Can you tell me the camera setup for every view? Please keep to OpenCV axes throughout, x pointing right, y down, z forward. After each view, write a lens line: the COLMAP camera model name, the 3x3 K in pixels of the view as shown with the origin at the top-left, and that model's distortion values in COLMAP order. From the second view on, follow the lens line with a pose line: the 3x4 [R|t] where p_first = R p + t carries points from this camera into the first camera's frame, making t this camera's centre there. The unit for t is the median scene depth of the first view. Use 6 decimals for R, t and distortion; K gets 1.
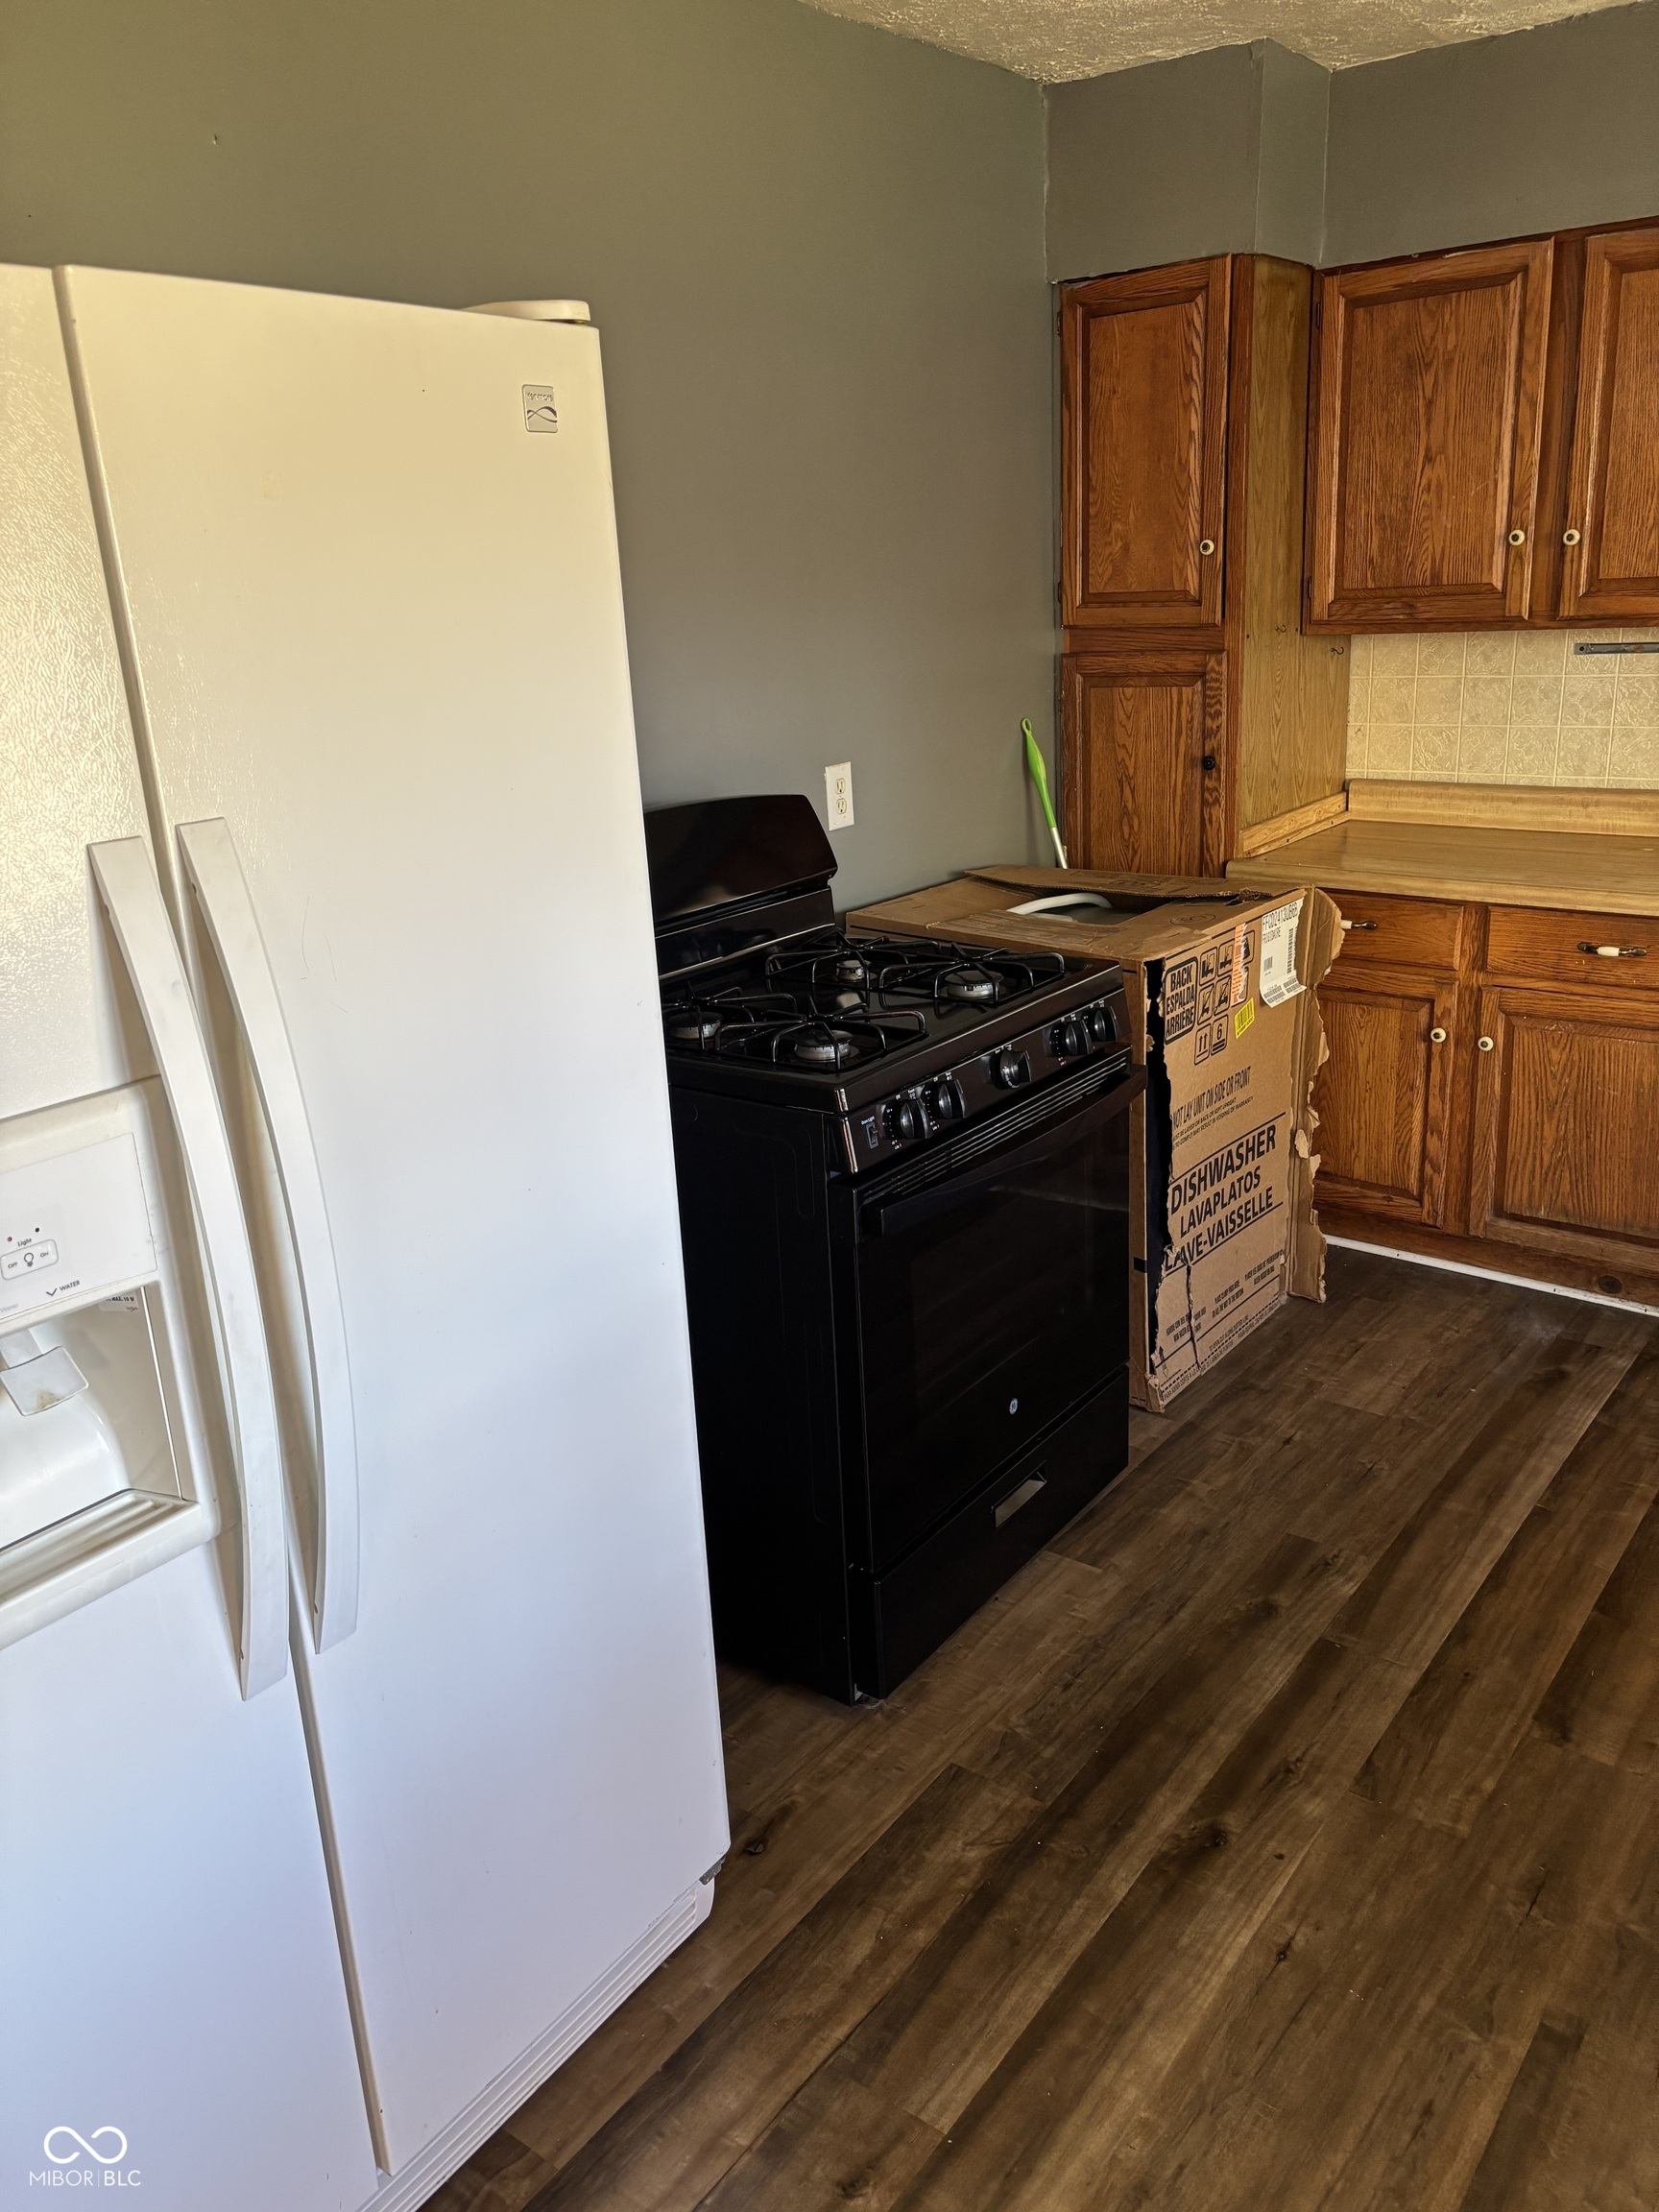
lens RADIAL K [[1657.6, 0, 828.6], [0, 1657.6, 1125.8], [0, 0, 1]] dist [0.044671, -0.057724]
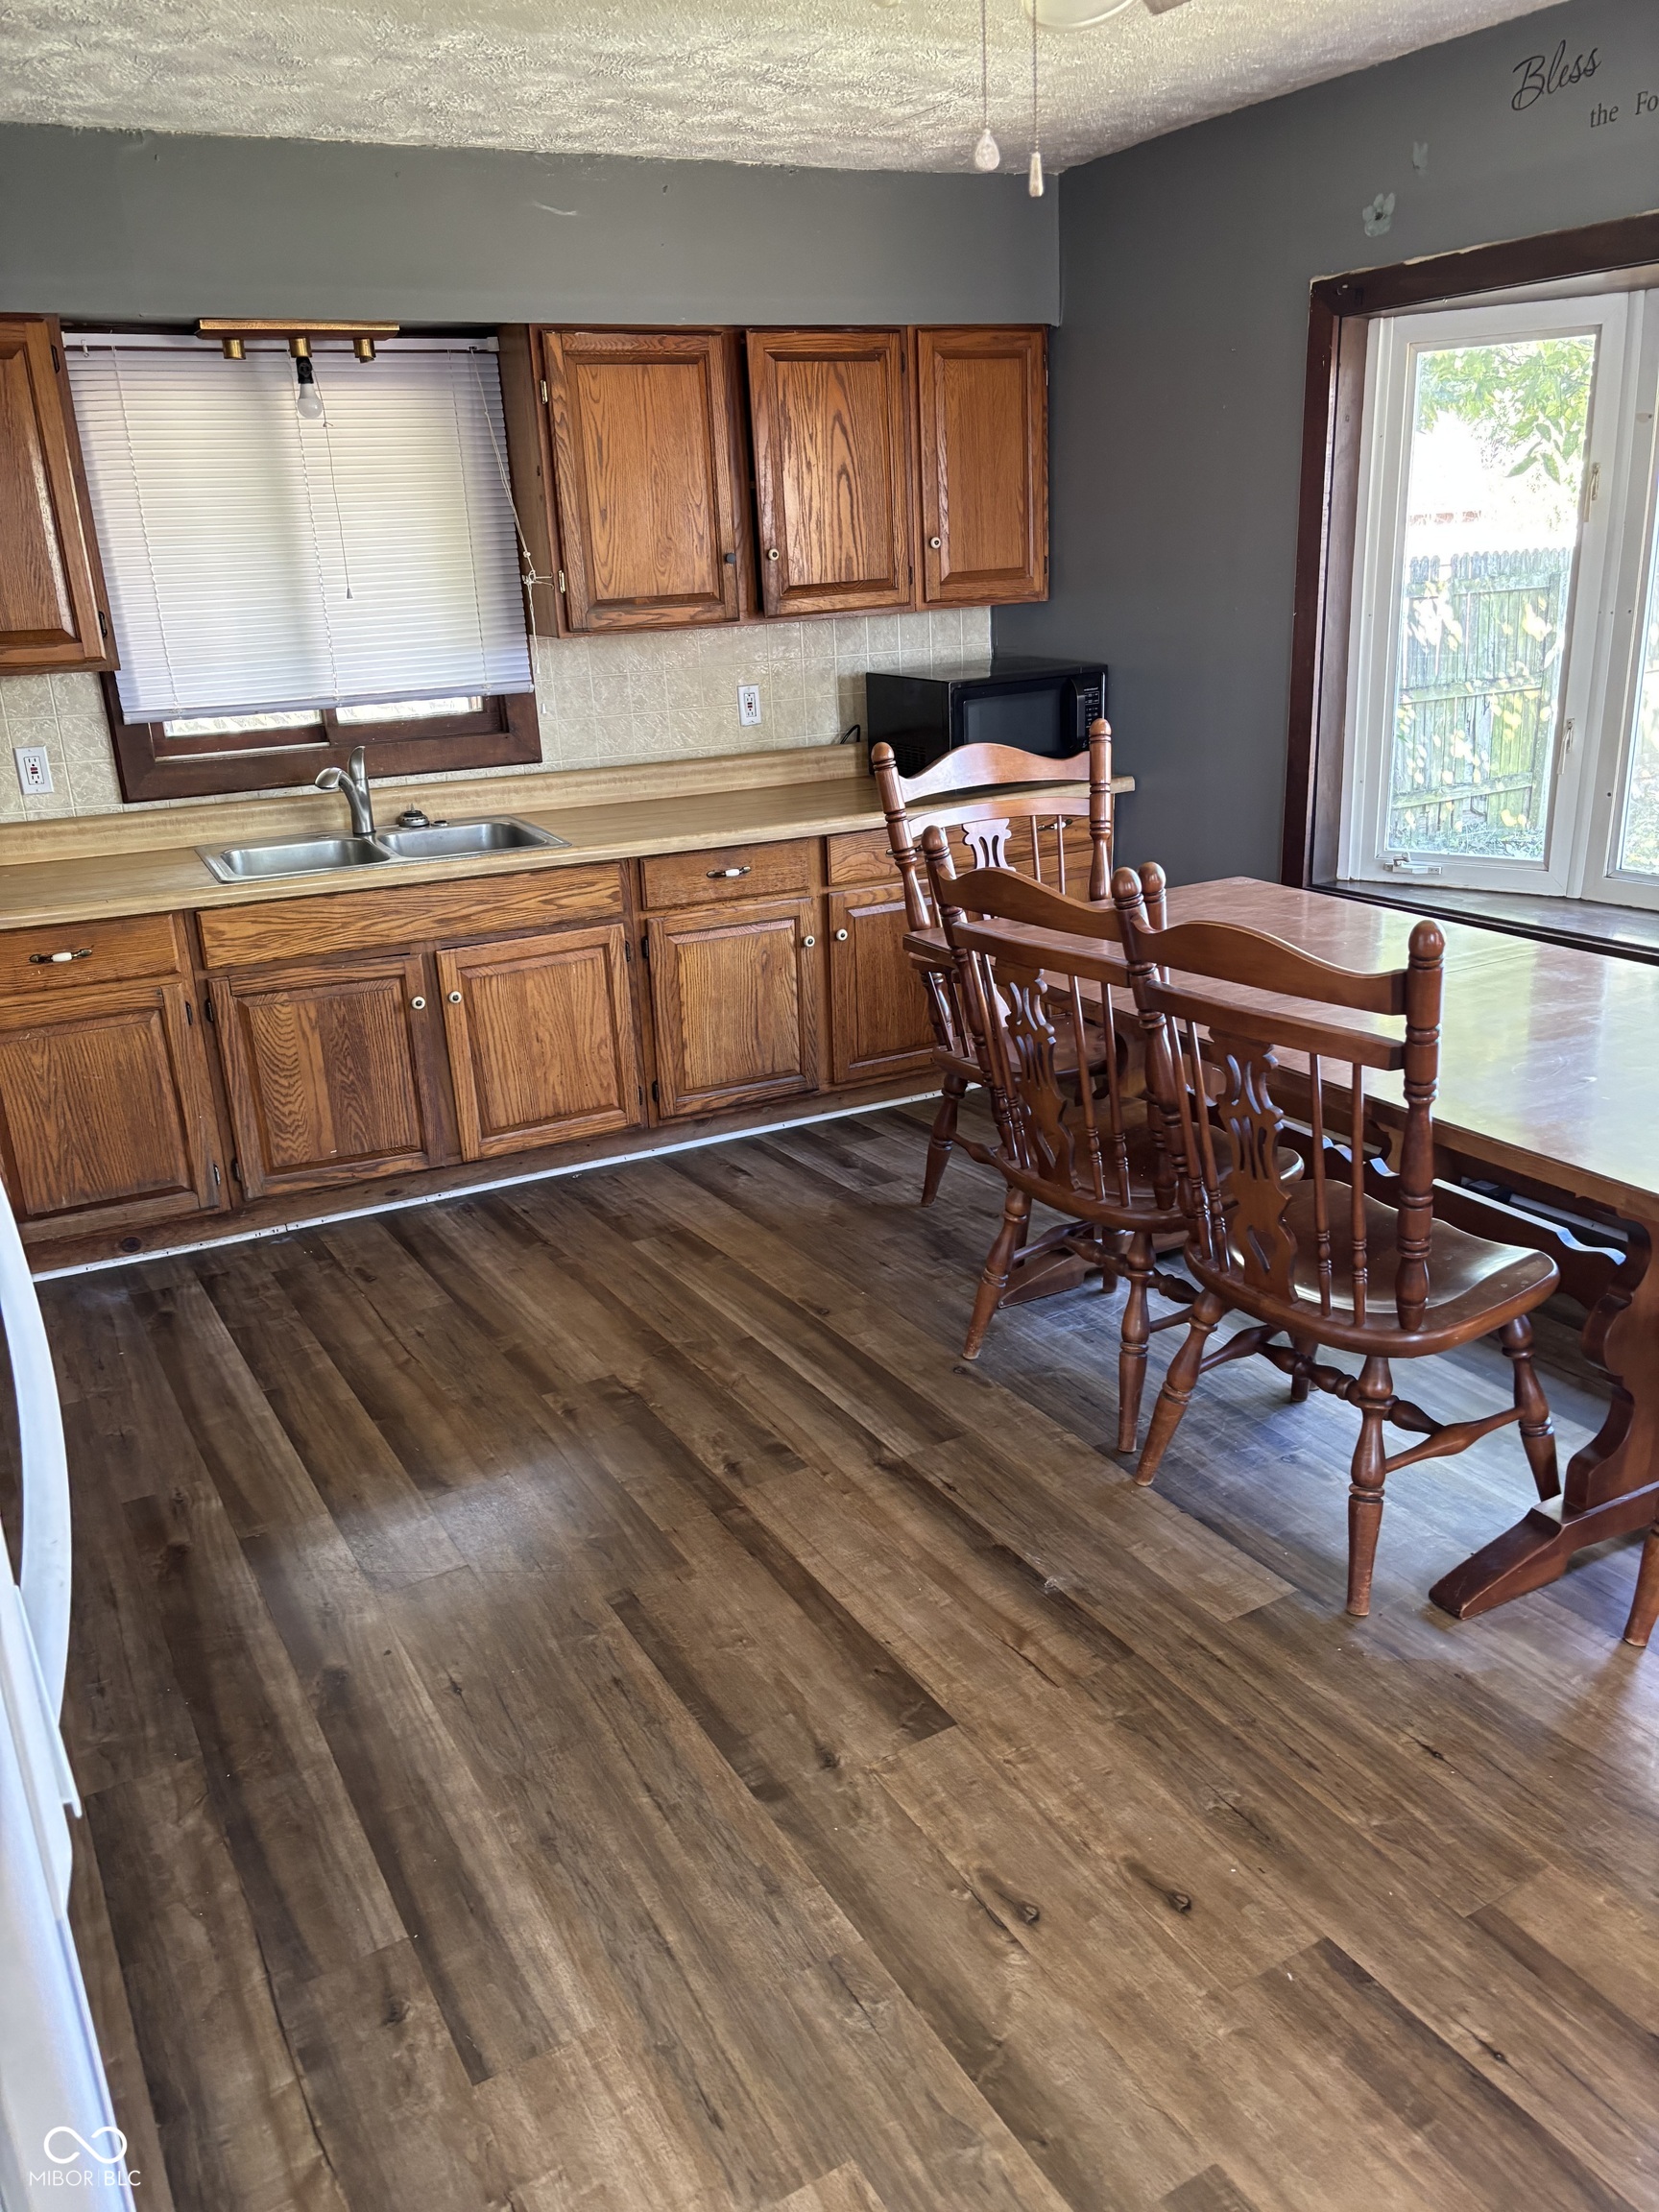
lens RADIAL K [[1657.6, 0, 845.1], [0, 1657.6, 1113.3], [0, 0, 1]] dist [0.044671, -0.057724]
pose [[0.384456, -0.261846, 0.885229, -0.575576], [0.306884, 0.940643, 0.144957, -0.008603], [-0.870641, 0.215933, 0.441992, 0.081784]]
